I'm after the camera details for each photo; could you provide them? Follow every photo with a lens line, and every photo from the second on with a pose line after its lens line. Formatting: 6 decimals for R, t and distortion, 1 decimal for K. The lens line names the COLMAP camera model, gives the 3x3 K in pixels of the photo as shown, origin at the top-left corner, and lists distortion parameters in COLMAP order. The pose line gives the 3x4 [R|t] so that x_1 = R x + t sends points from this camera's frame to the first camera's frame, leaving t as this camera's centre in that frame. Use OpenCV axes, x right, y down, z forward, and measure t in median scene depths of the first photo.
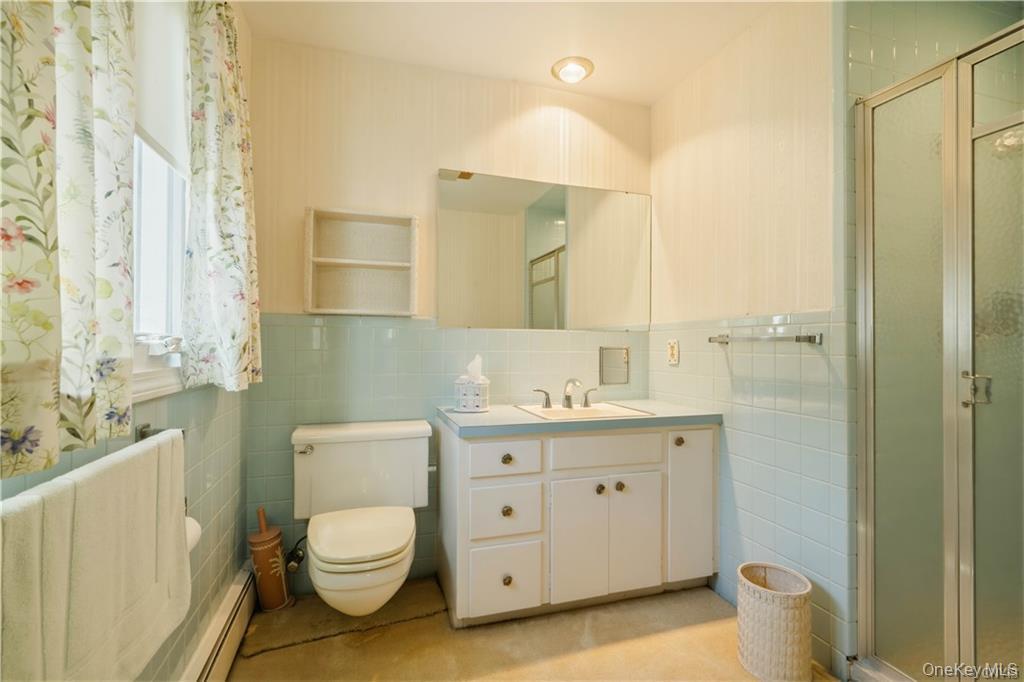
lens RADIAL K [[463.9, 0, 512.5], [0, 463.9, 340.2], [0, 0, 1]] dist [0.008453, -0.003360]
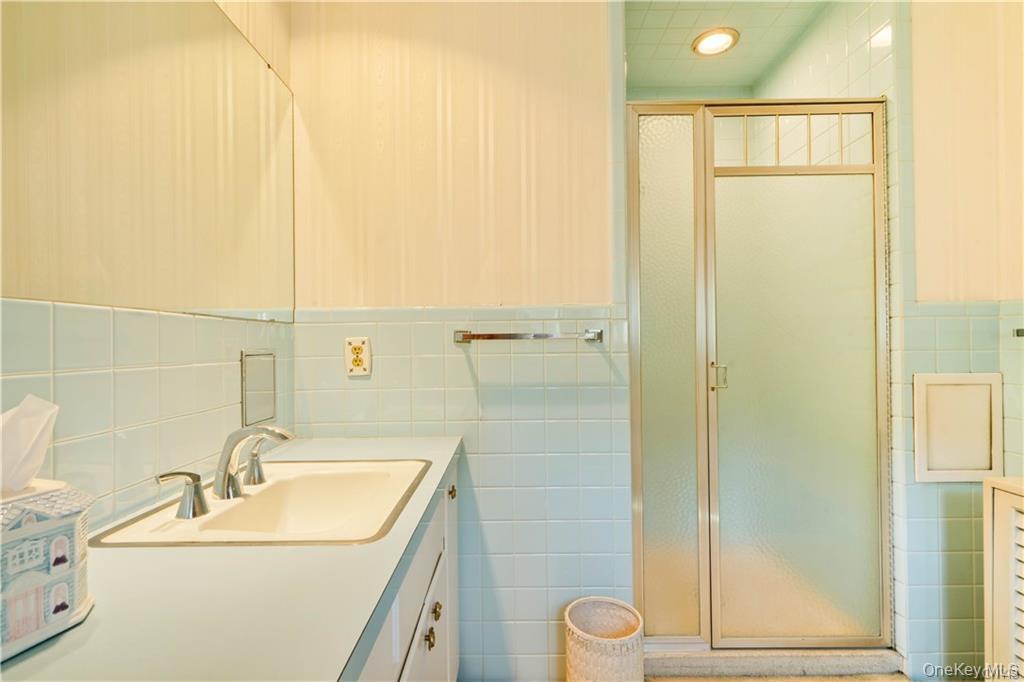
lens RADIAL K [[463.9, 0, 511.6], [0, 463.9, 343.7], [0, 0, 1]] dist [0.008453, -0.003360]
pose [[0.304935, -0.002643, 0.952370, -0.231032], [0.003760, 0.999992, 0.001571, 0.008789], [-0.952366, 0.003101, 0.304942, 0.706578]]
